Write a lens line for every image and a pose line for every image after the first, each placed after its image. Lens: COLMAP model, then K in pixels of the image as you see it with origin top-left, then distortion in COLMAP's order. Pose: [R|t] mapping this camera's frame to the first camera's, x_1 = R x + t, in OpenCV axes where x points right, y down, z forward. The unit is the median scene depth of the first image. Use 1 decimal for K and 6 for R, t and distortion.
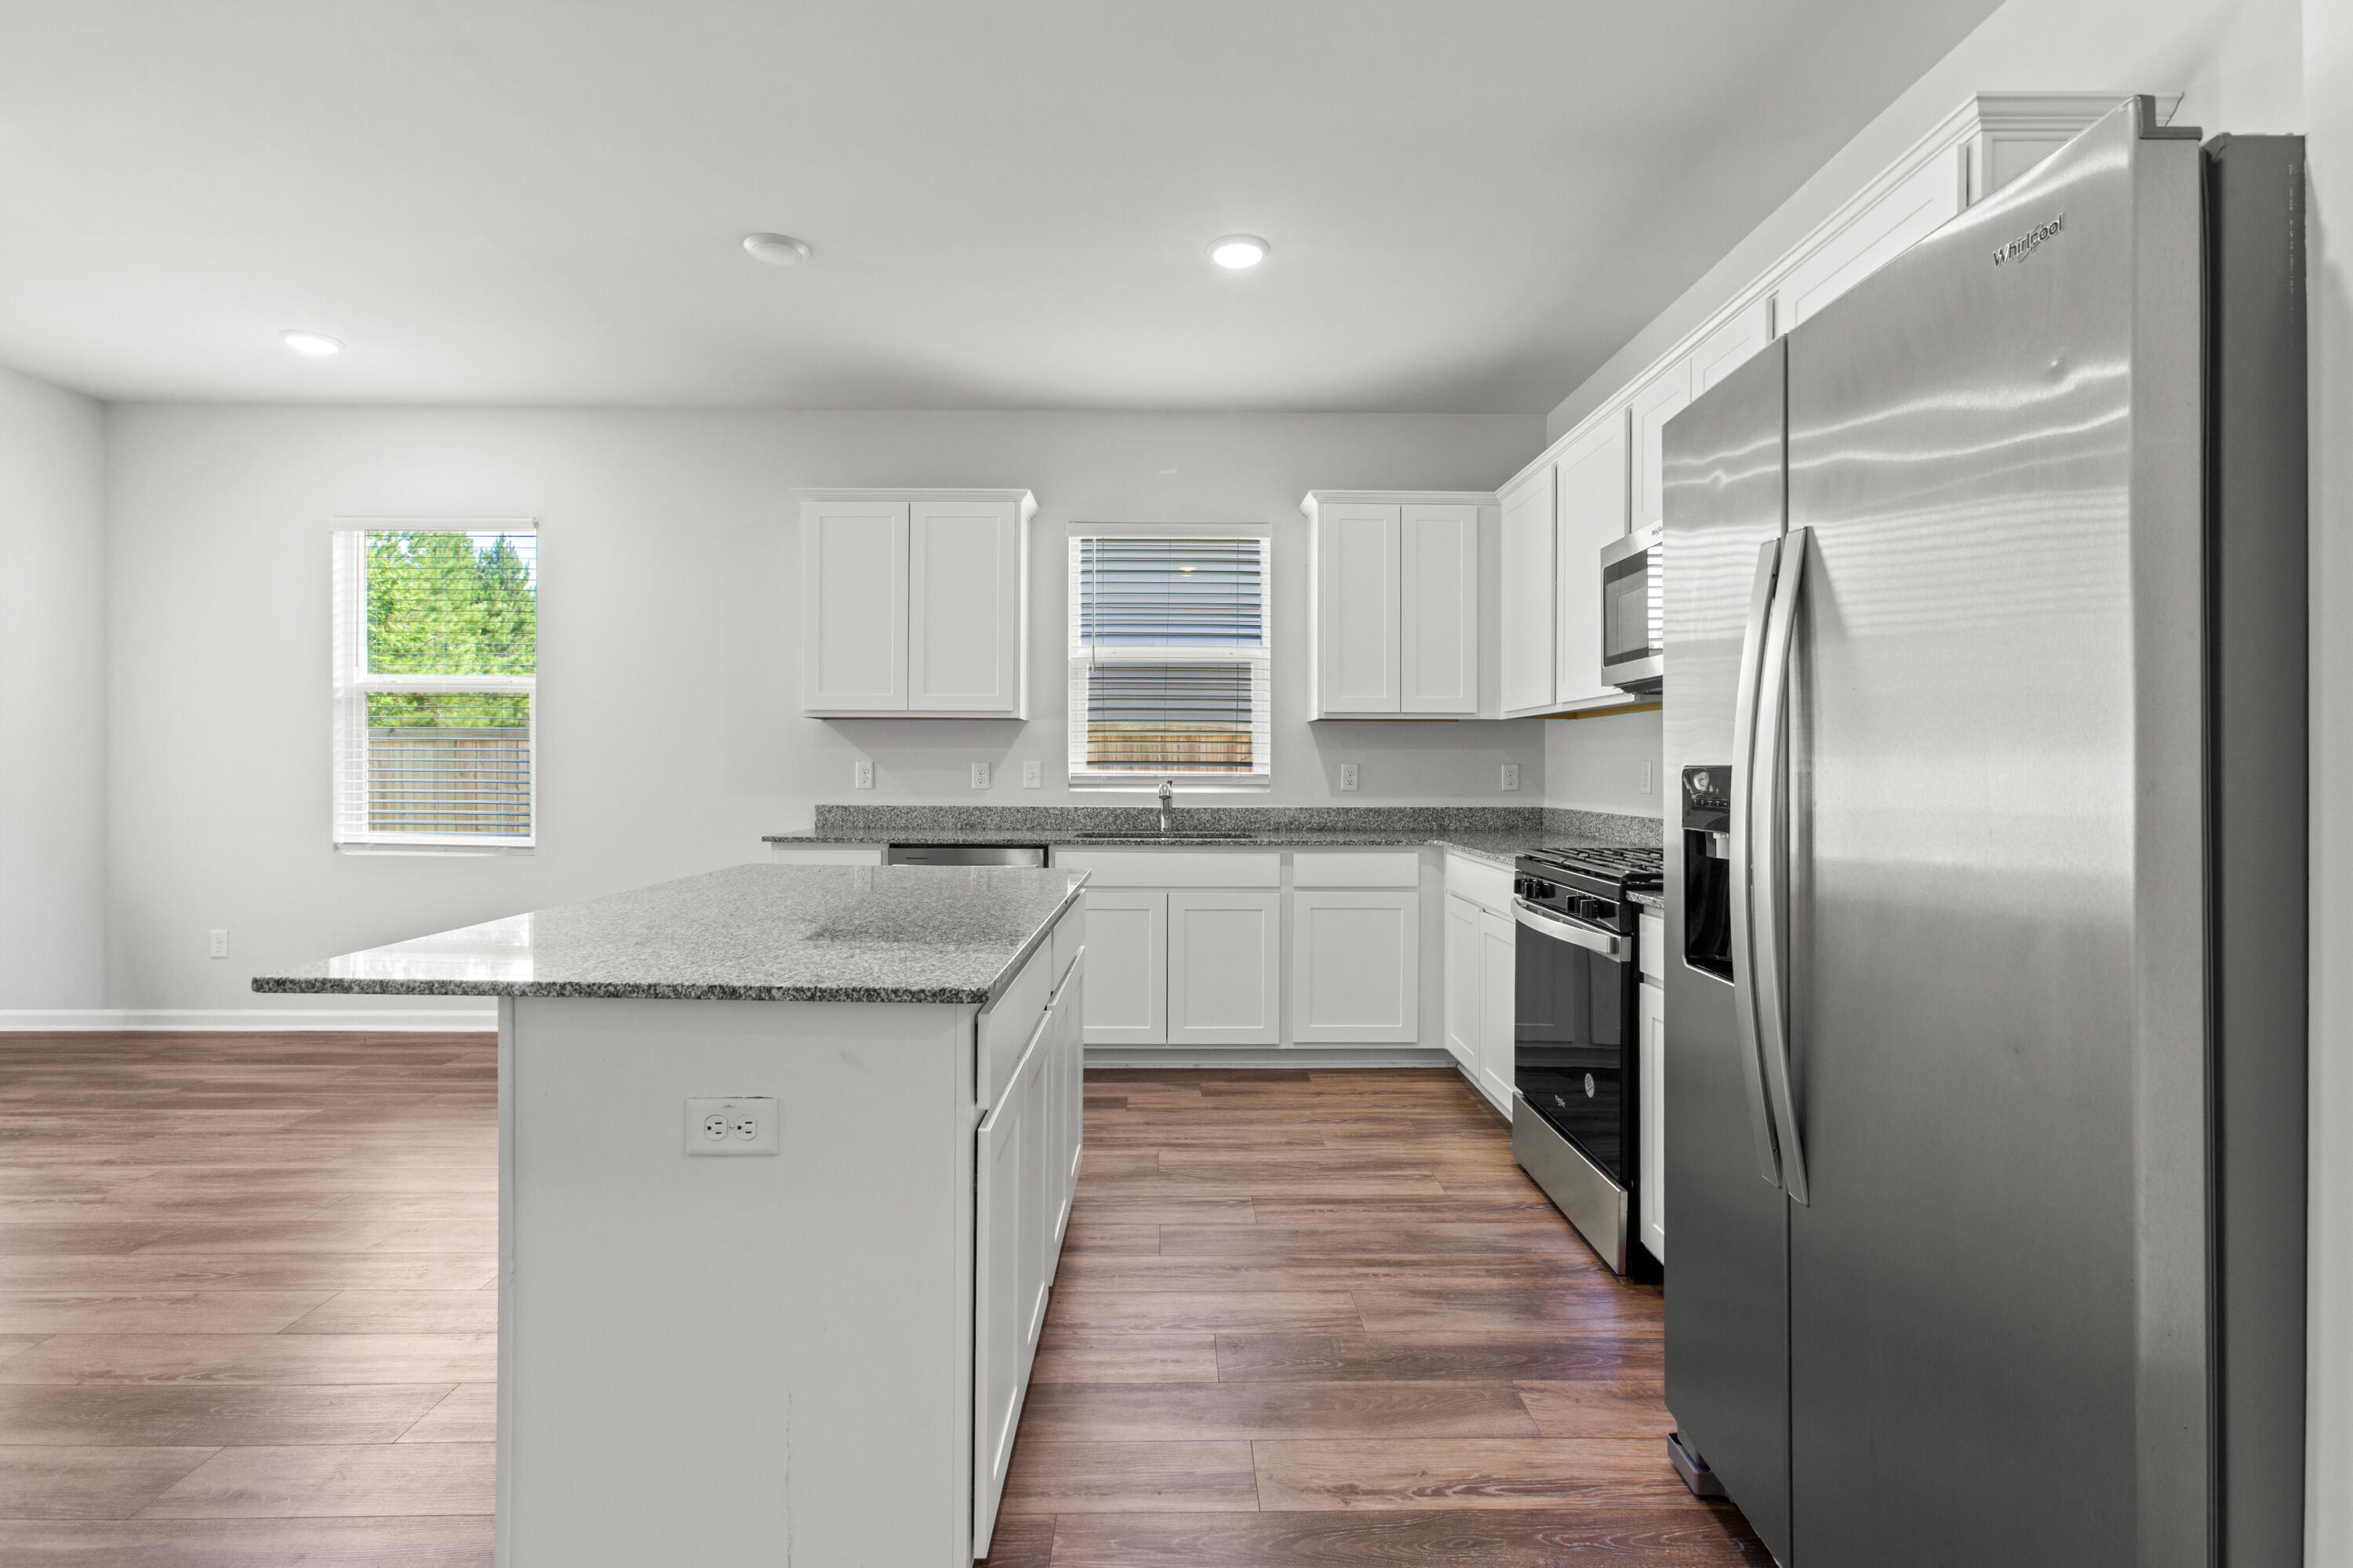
lens RADIAL K [[1087.7, 0, 1176.1], [0, 1087.7, 767.9], [0, 0, 1]] dist [-0.009101, 0.006562]
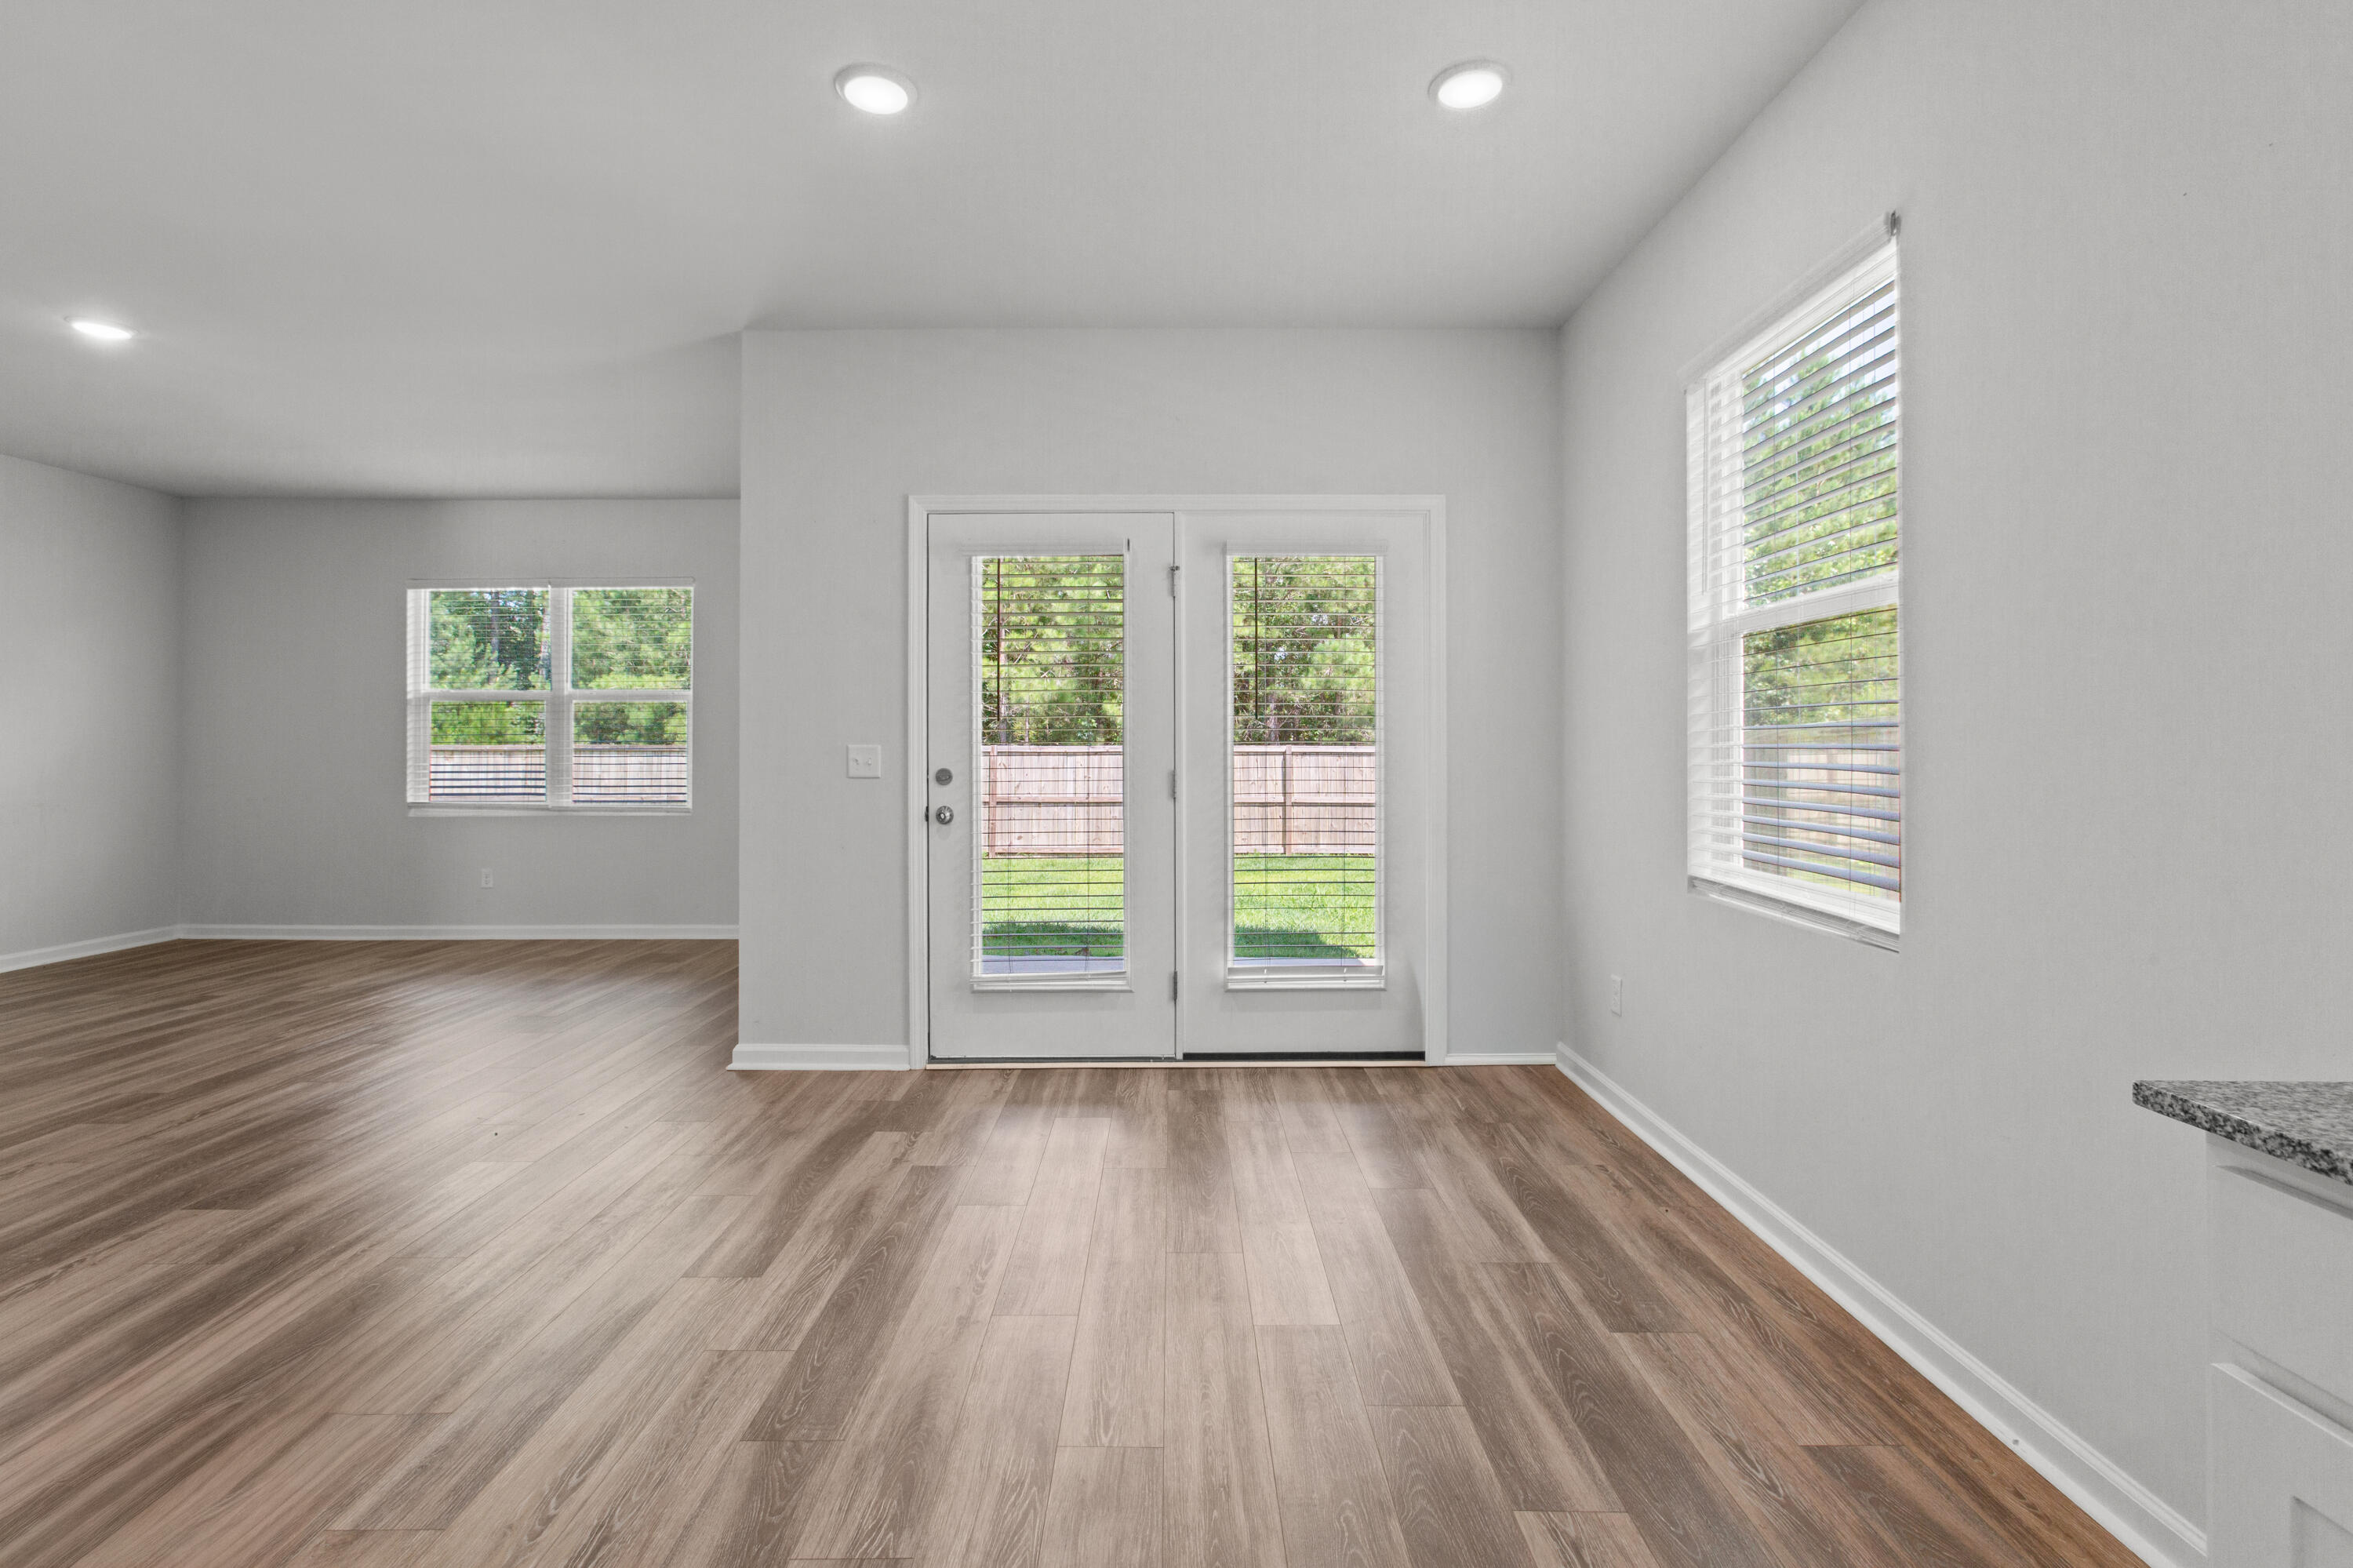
lens RADIAL K [[1076.4, 0, 1178.1], [0, 1076.4, 749.5], [0, 0, 1]] dist [0.000689, 0.001052]
pose [[-0.004652, -0.004082, -0.999981, -0.156277], [-0.004015, 0.999984, -0.004063, -0.001539], [0.999981, 0.003996, -0.004669, 0.770191]]
